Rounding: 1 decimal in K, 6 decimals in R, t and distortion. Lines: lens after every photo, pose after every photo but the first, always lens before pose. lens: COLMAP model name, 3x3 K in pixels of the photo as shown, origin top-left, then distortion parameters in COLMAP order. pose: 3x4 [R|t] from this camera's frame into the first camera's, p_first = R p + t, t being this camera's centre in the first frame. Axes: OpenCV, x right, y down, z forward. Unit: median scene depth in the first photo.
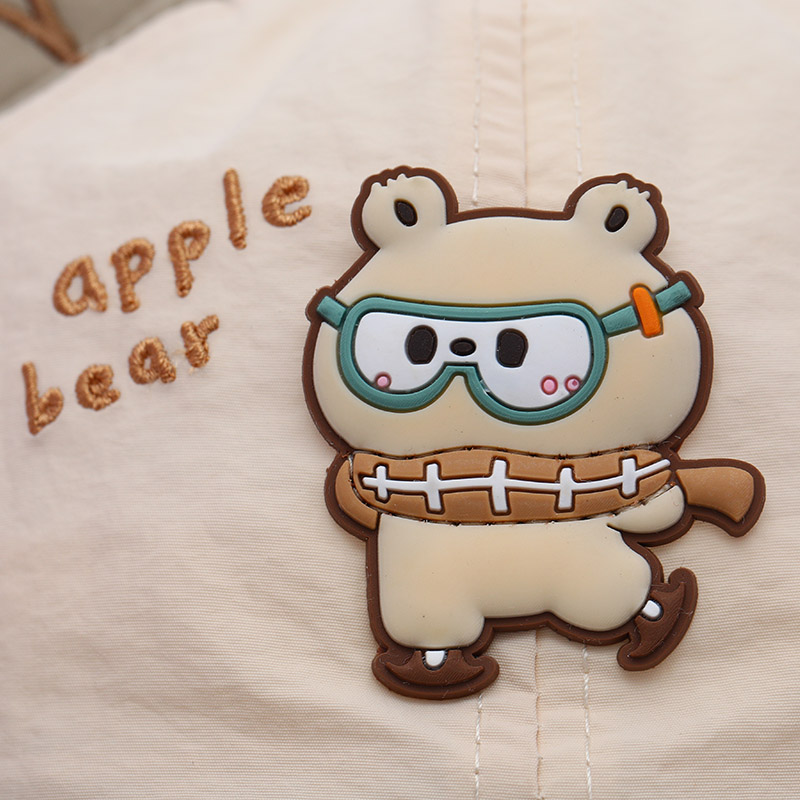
lens RADIAL K [[4903.7, 0, 399.3], [0, 4903.7, 399.7], [0, 0, 1]] dist [0.100284, 0.000000]
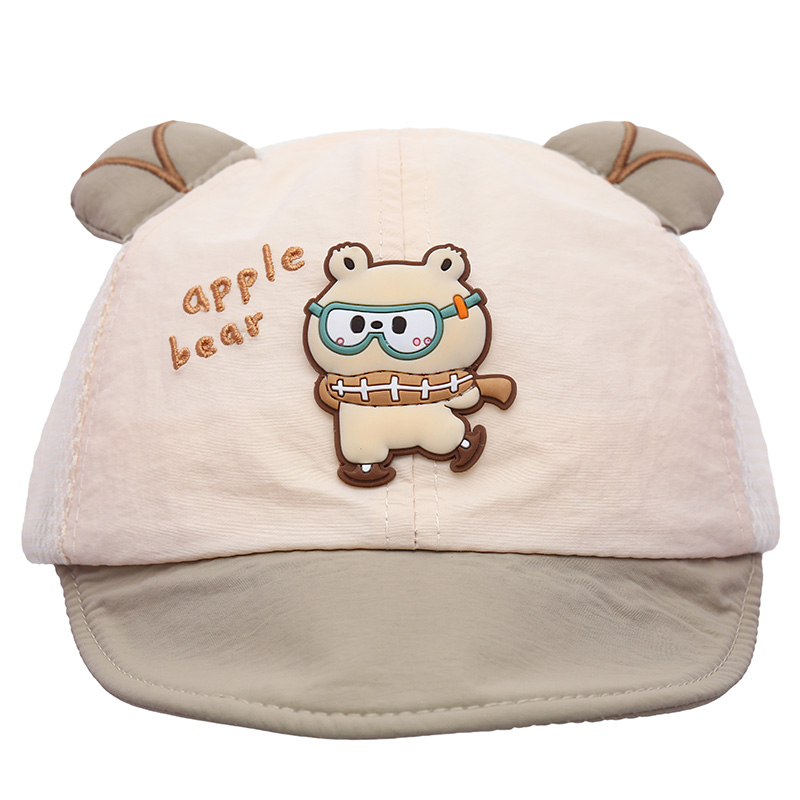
lens RADIAL K [[4903.7, 0, 399.6], [0, 4903.7, 400.6], [0, 0, 1]] dist [0.100284, 0.000000]
pose [[0.999425, -0.017477, 0.029065, -0.040673], [0.017408, 0.999845, 0.002638, 0.017190], [-0.029107, -0.002131, 0.999574, -1.173506]]
